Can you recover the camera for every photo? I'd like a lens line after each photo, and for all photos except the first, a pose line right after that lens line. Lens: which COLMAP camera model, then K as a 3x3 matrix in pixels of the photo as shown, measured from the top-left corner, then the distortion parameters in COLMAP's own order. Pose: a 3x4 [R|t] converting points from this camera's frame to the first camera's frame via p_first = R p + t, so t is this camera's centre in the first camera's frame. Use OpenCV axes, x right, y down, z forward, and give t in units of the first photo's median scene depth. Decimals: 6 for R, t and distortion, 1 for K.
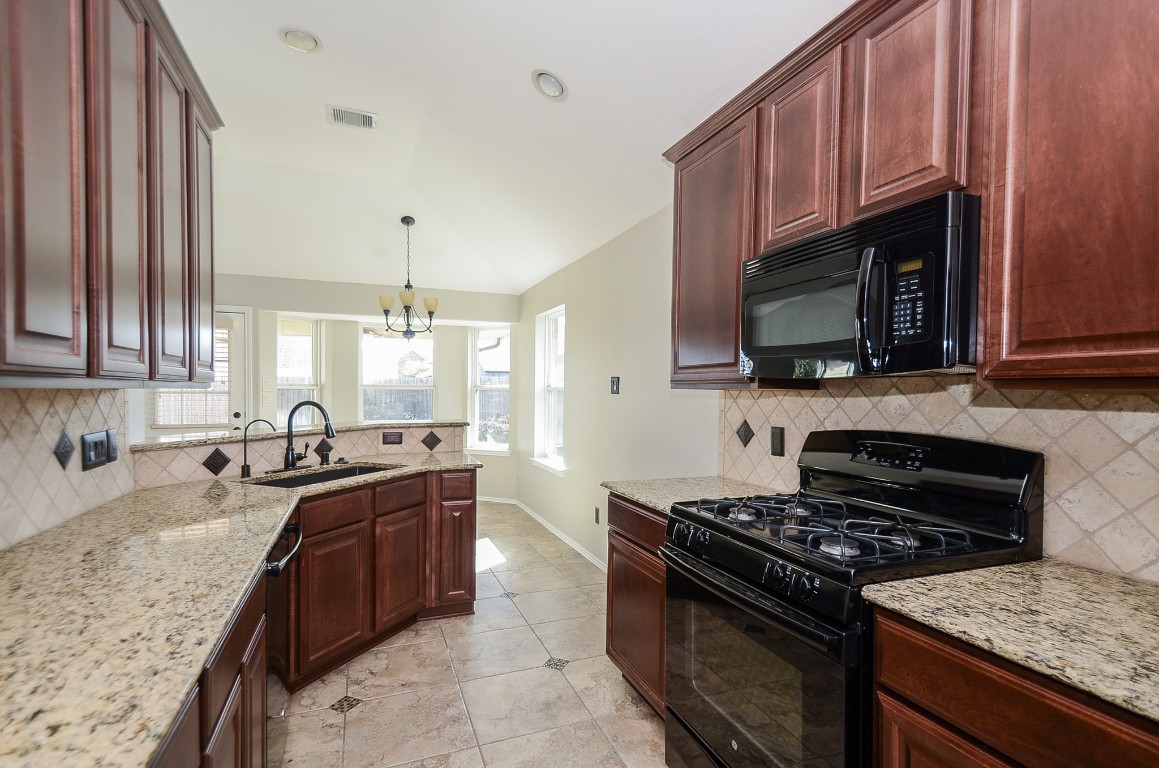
lens RADIAL K [[532.2, 0, 578.6], [0, 532.2, 404.0], [0, 0, 1]] dist [-0.000422, 0.000012]
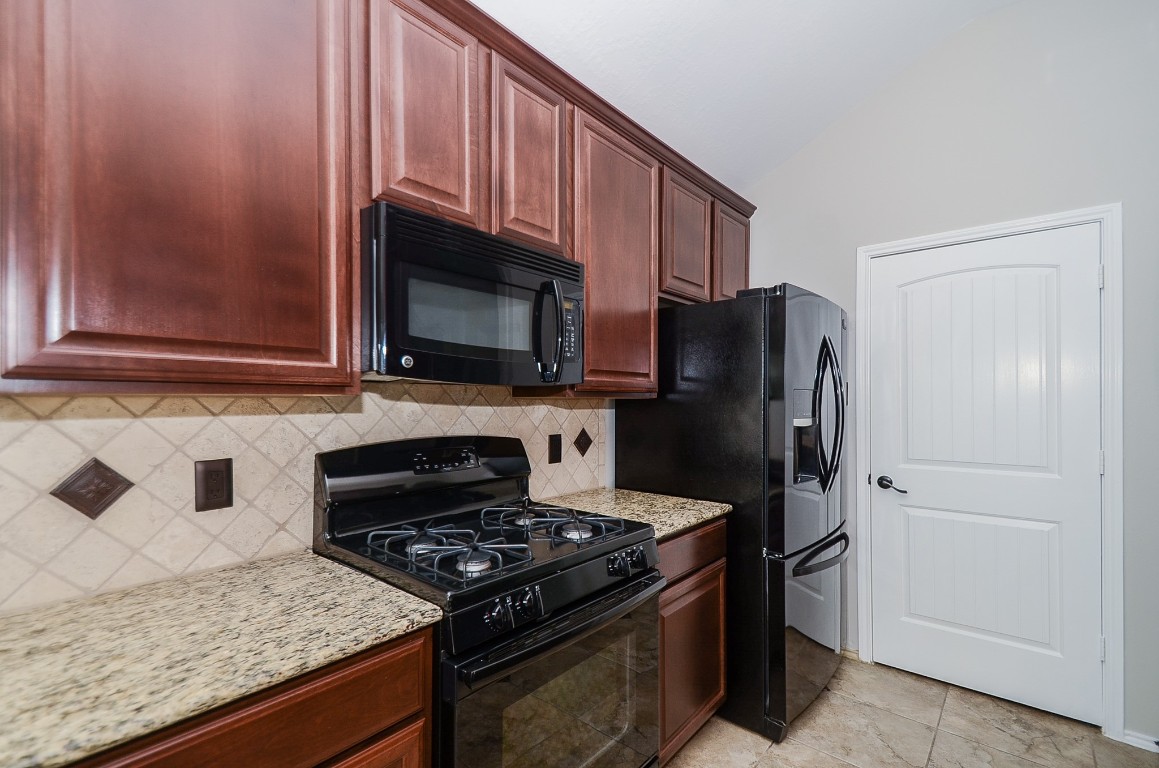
lens RADIAL K [[504.4, 0, 572.2], [0, 504.4, 399.3], [0, 0, 1]] dist [0.032142, -0.014508]
pose [[-0.444807, -0.010977, 0.895559, -0.341004], [0.016238, 0.999662, 0.020319, -0.031715], [-0.895479, 0.023580, -0.444478, 1.021976]]
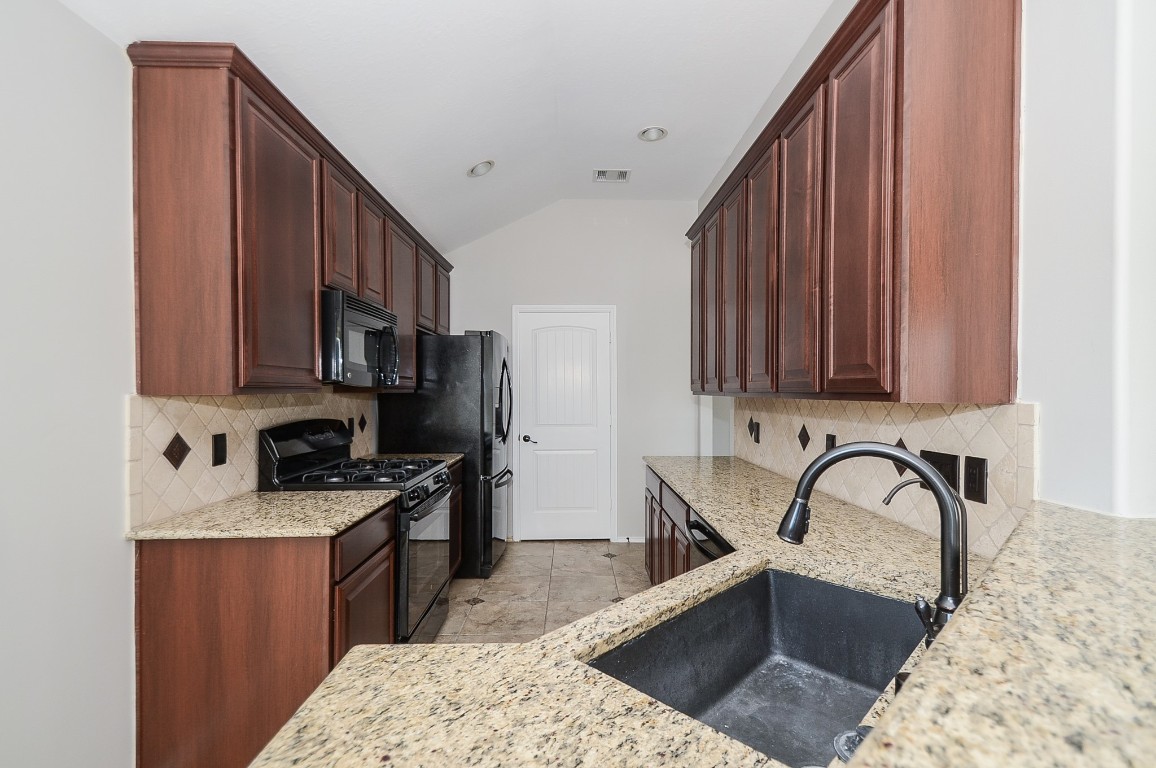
lens RADIAL K [[503.1, 0, 570.7], [0, 503.1, 399.3], [0, 0, 1]] dist [0.032142, -0.014508]
pose [[-0.923033, -0.015402, 0.384412, -0.612519], [0.001832, 0.999011, 0.044426, -0.064475], [-0.384716, 0.041711, -0.922092, 1.806493]]
